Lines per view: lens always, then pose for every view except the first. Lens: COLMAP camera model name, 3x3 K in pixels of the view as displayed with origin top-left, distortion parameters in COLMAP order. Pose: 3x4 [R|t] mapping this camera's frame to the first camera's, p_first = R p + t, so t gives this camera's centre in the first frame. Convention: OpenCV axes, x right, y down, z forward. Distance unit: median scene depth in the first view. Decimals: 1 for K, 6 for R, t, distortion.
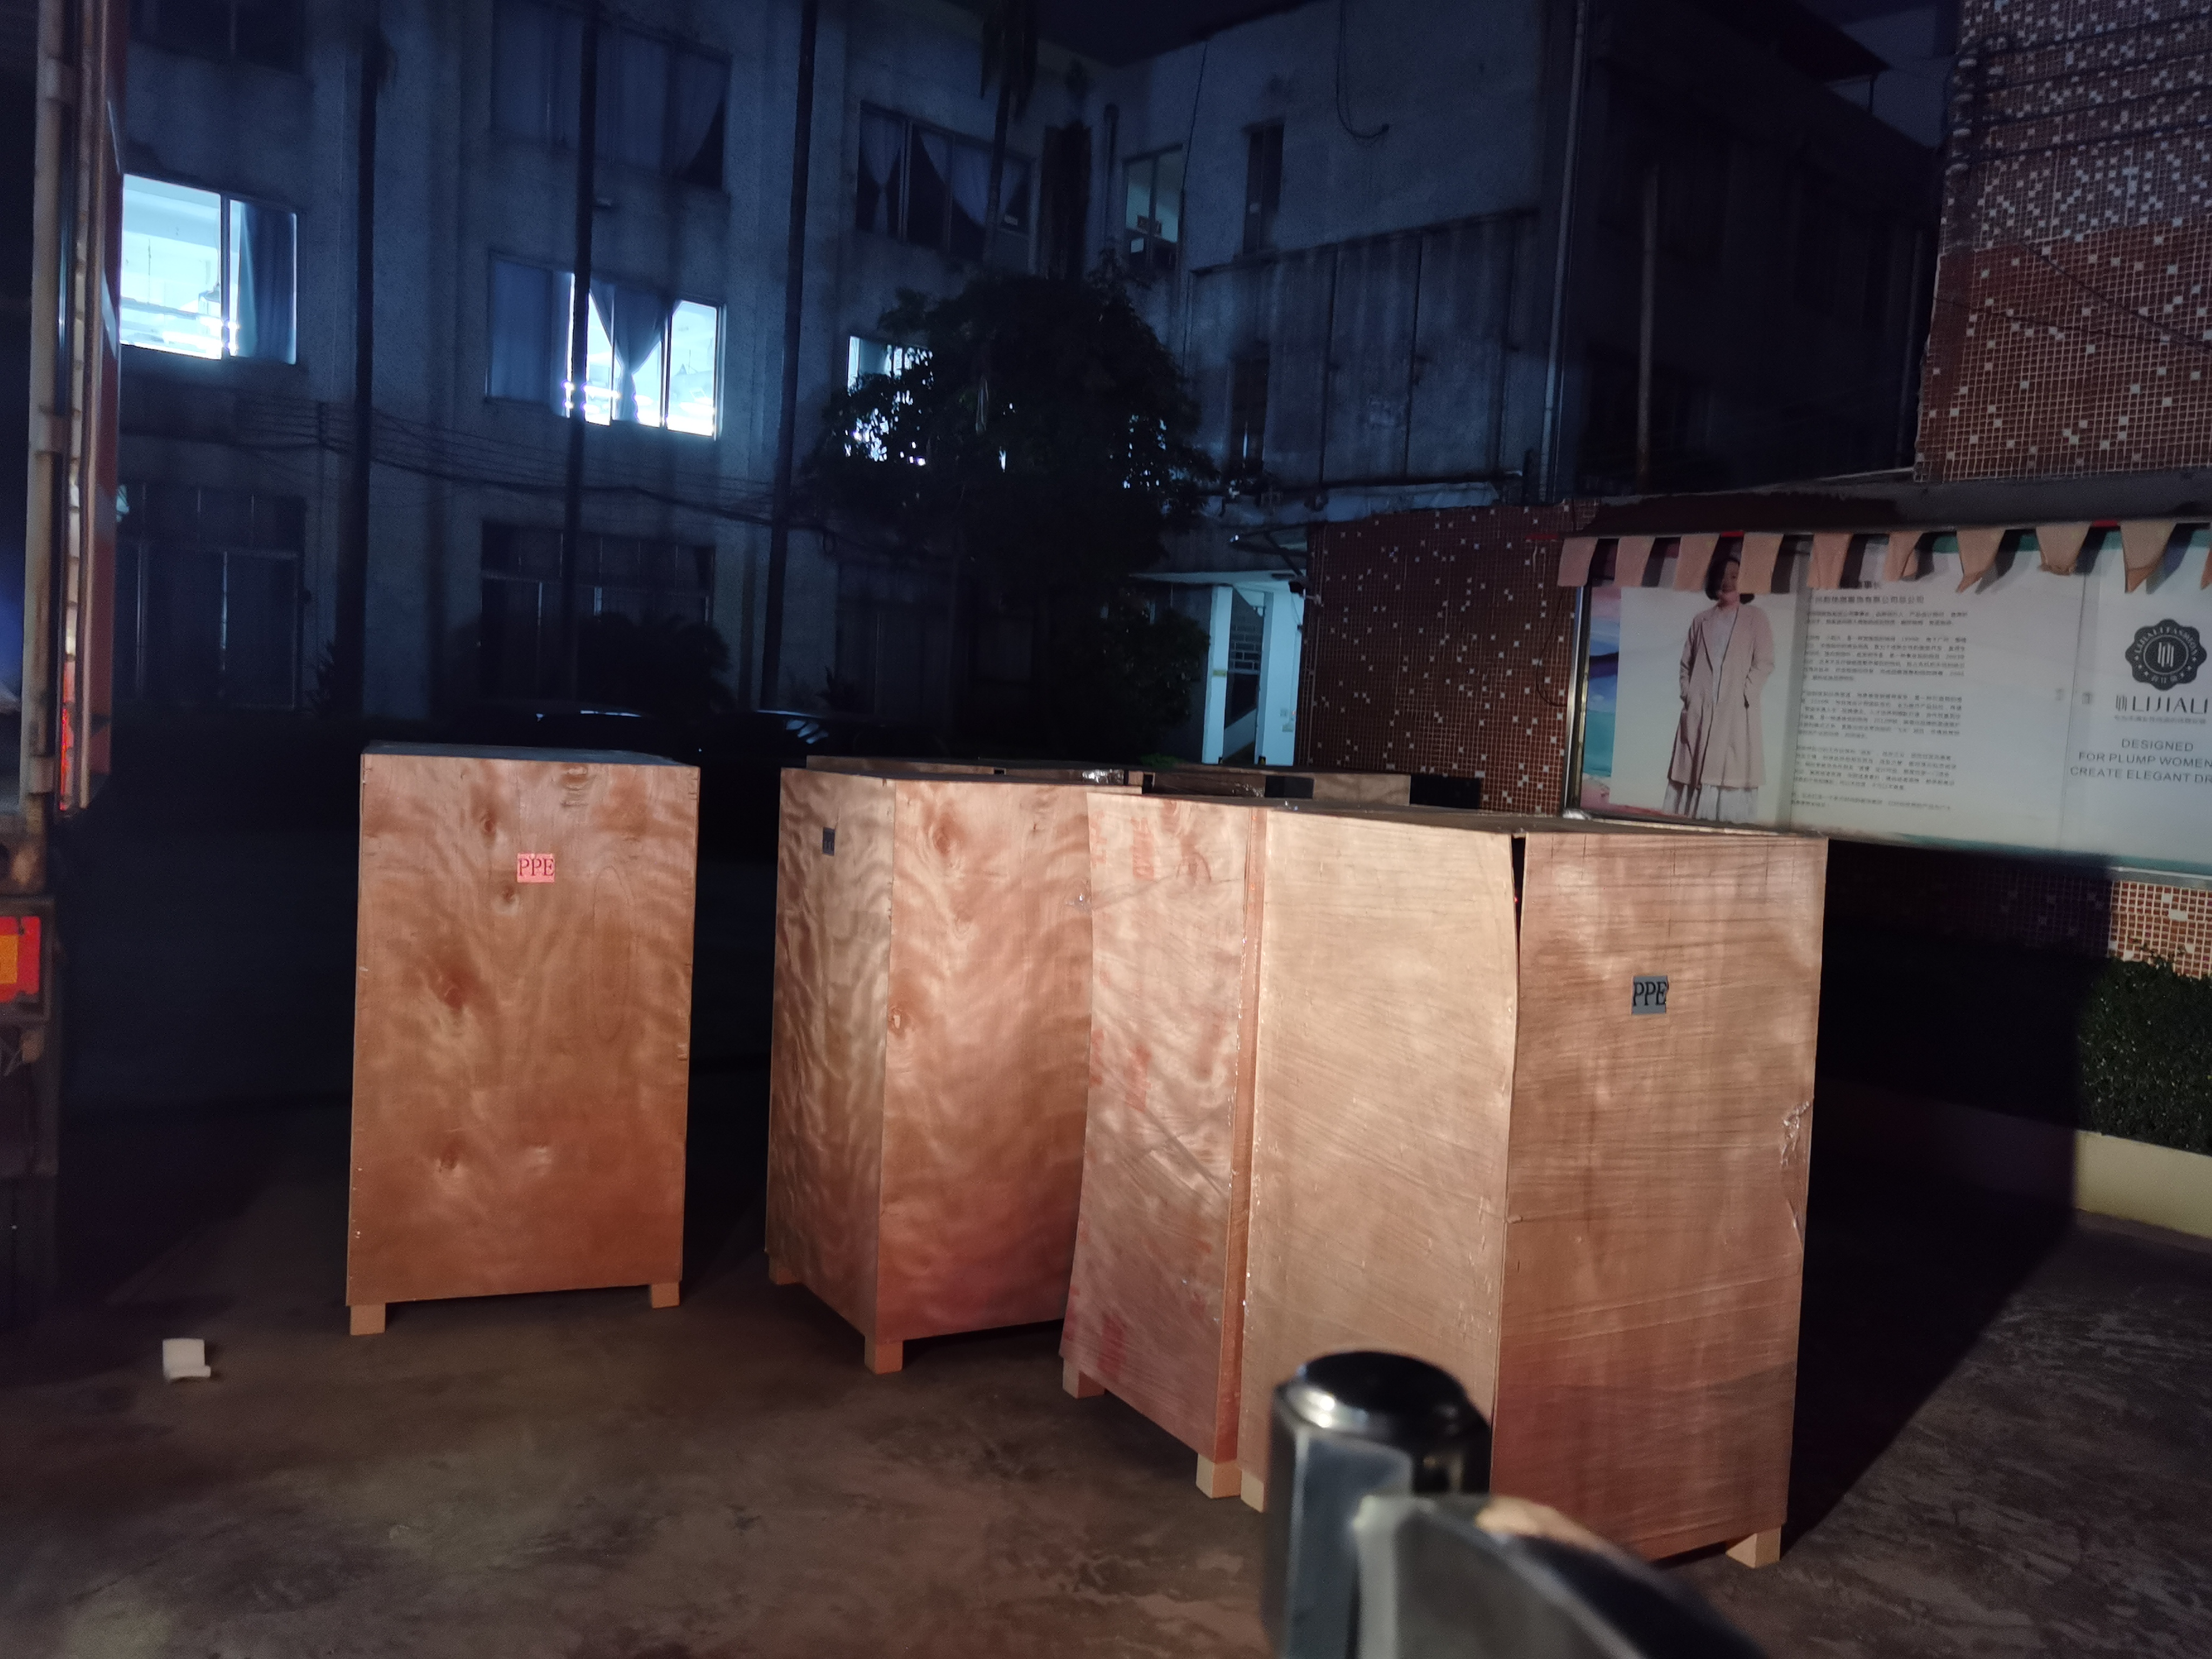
lens RADIAL K [[1778.1, 0, 1106.0], [0, 1778.1, 829.5], [0, 0, 1]] dist [0.012699, -0.005096]
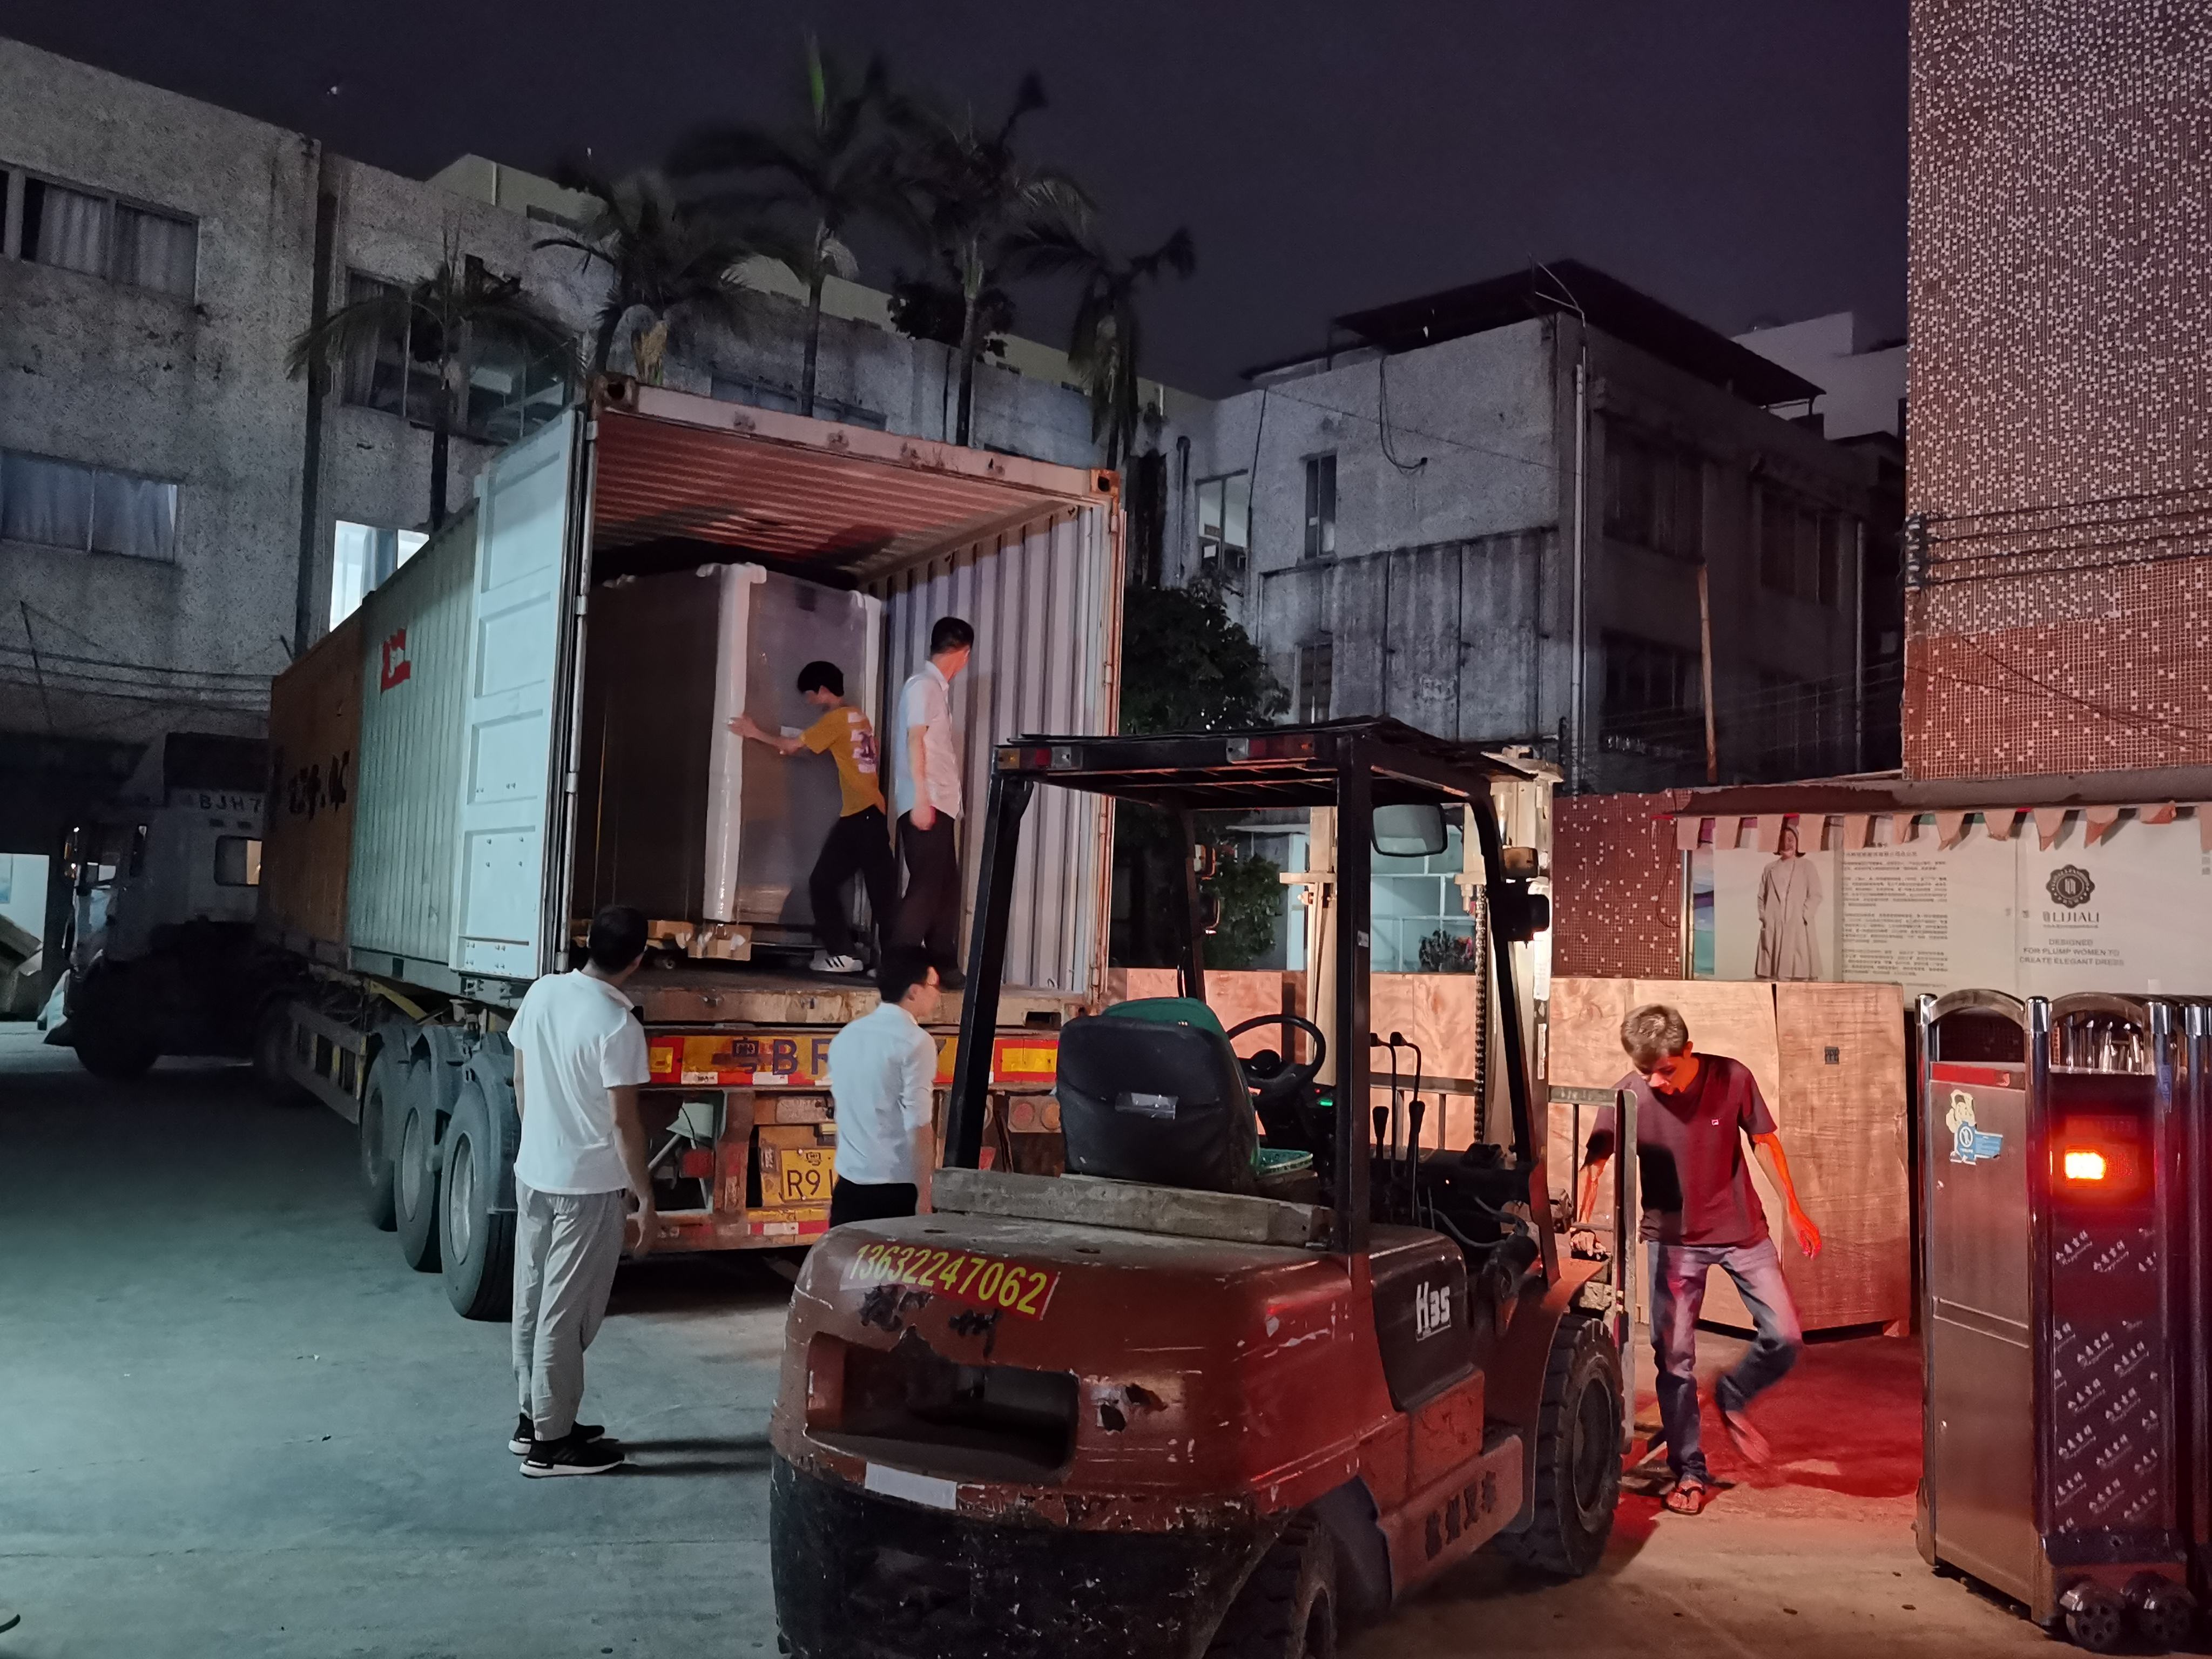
lens RADIAL K [[1778.1, 0, 1106.0], [0, 1778.1, 829.5], [0, 0, 1]] dist [0.012699, -0.005096]
pose [[0.999501, -0.026776, 0.016771, -0.218872], [0.028750, 0.990926, -0.131294, 0.027423], [-0.013104, 0.131711, 0.991202, -0.427623]]
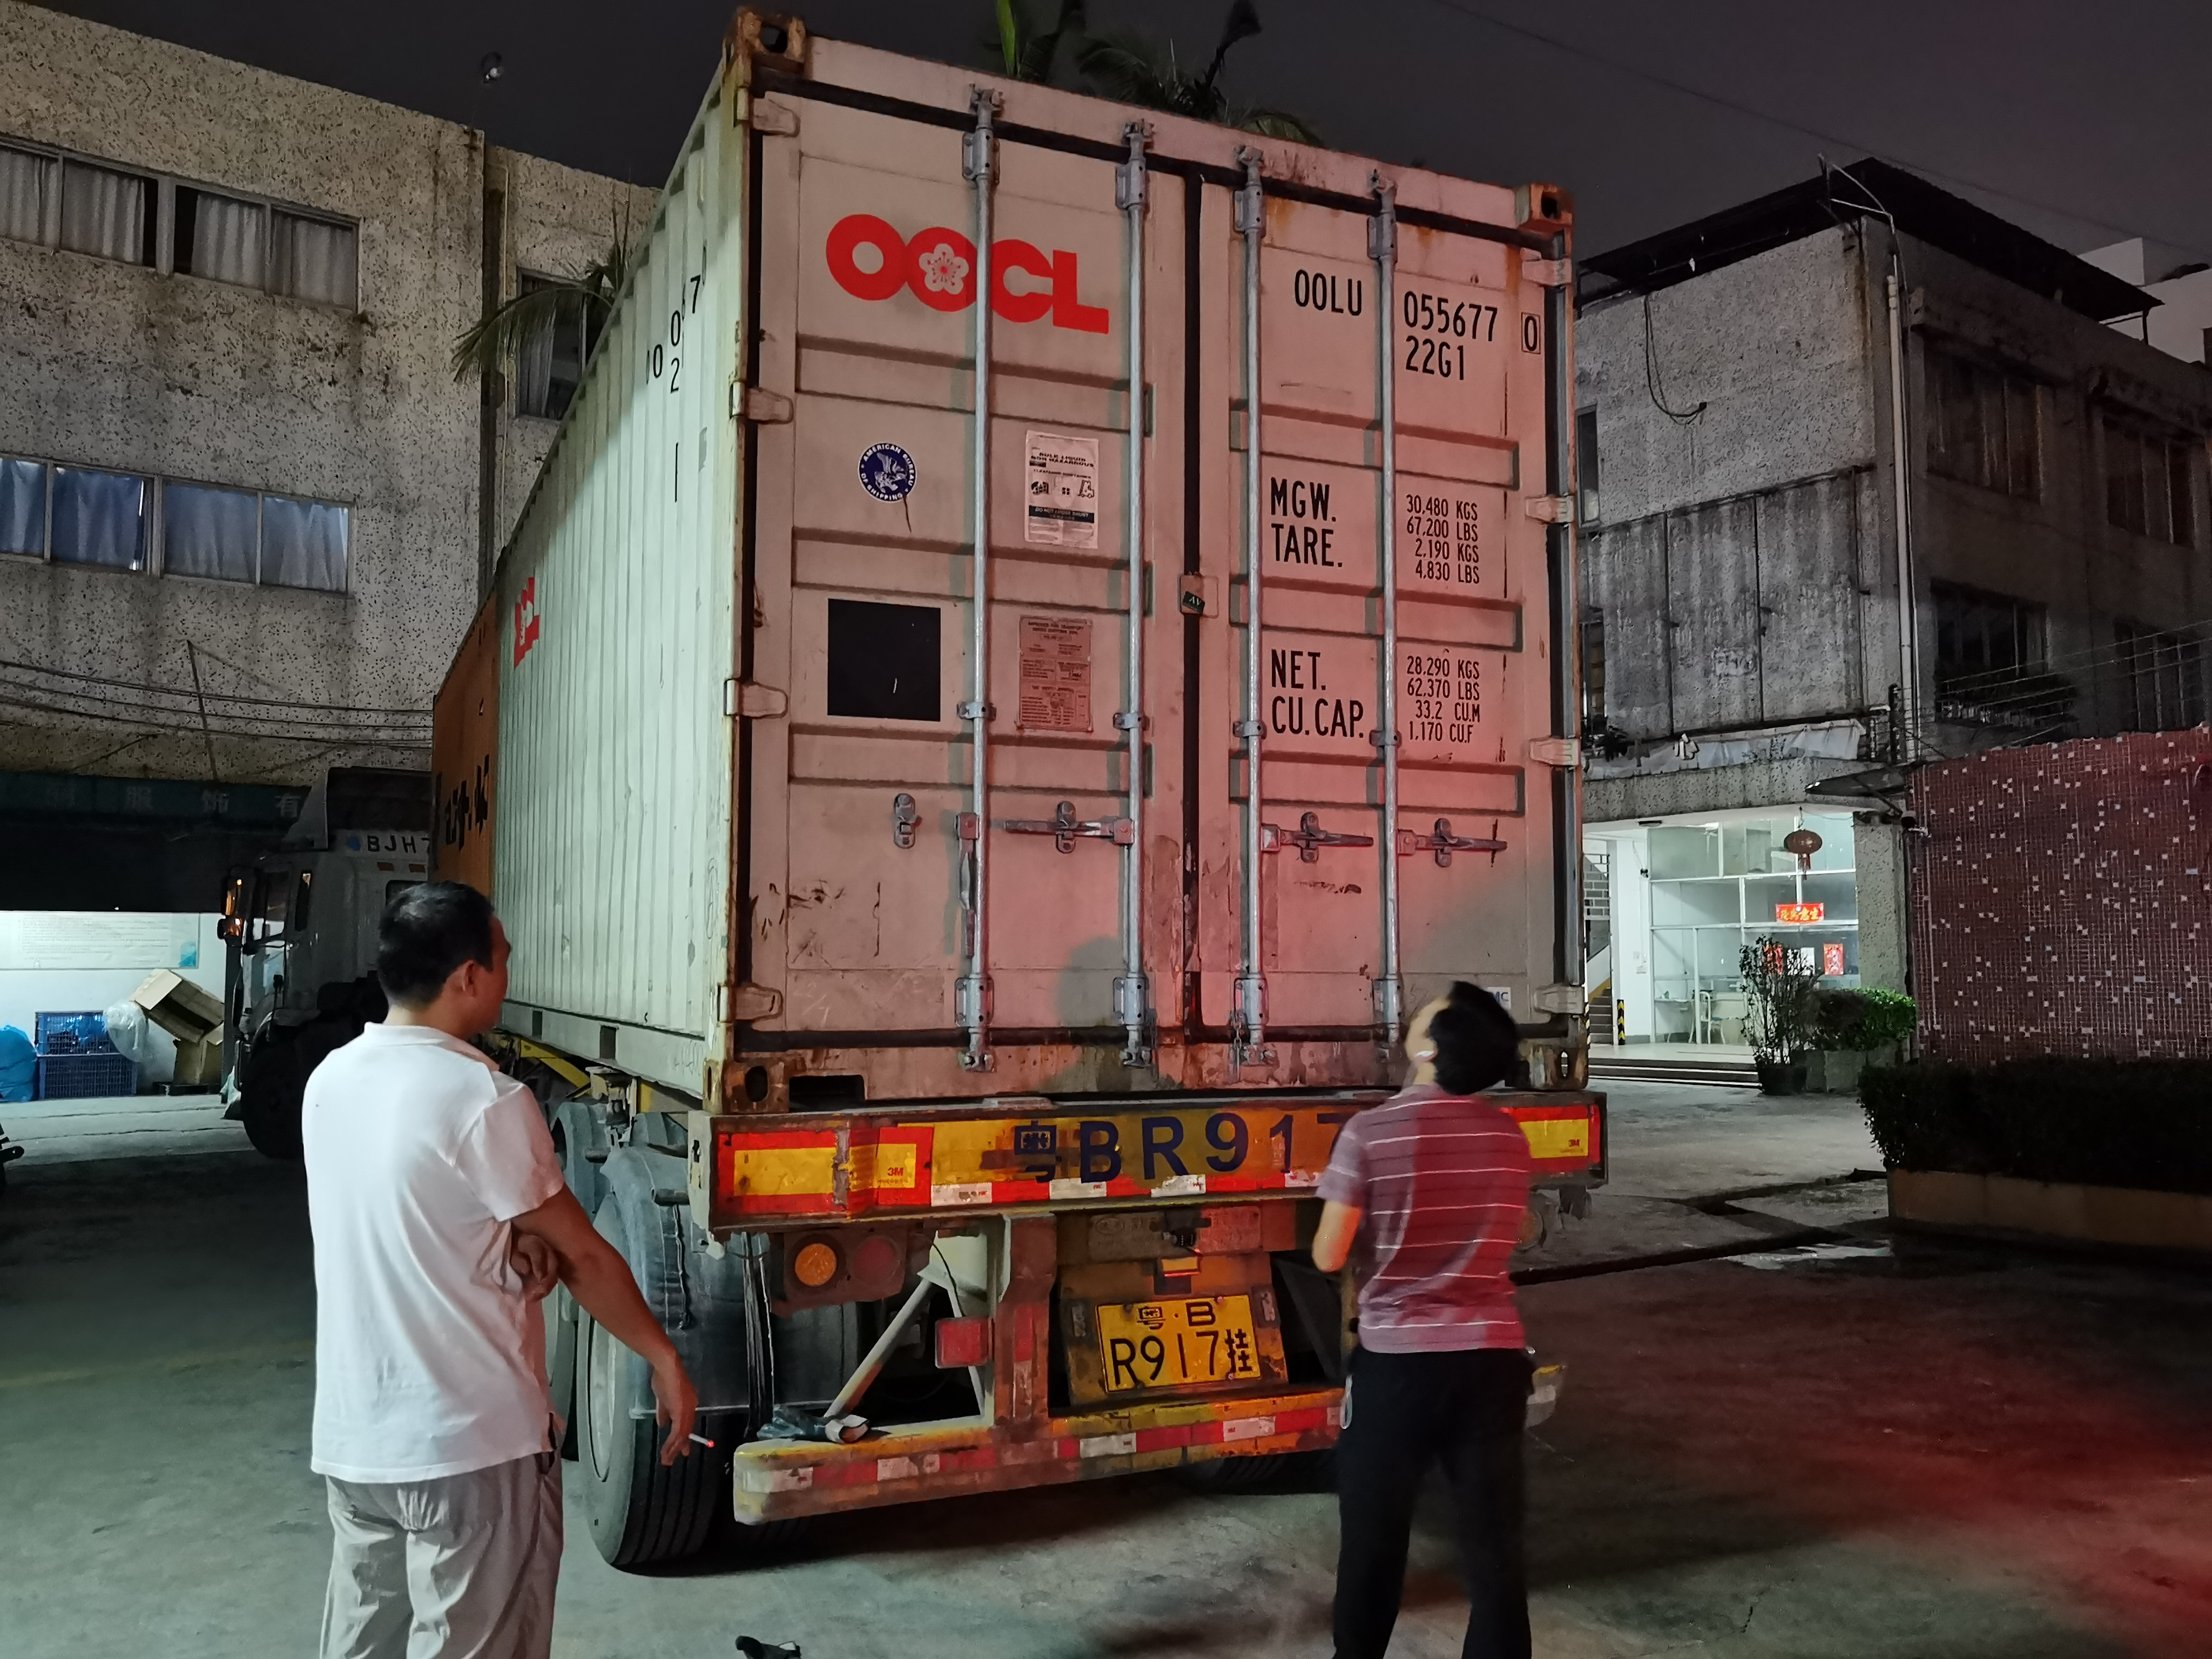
lens RADIAL K [[1767.4, 0, 1098.7], [0, 1767.4, 840.4], [0, 0, 1]] dist [0.014257, 0.006809]
pose [[0.992362, -0.072838, -0.099557, -0.290616], [0.057440, 0.987074, -0.149620, 0.010409], [0.109168, 0.142759, 0.983719, -0.132633]]
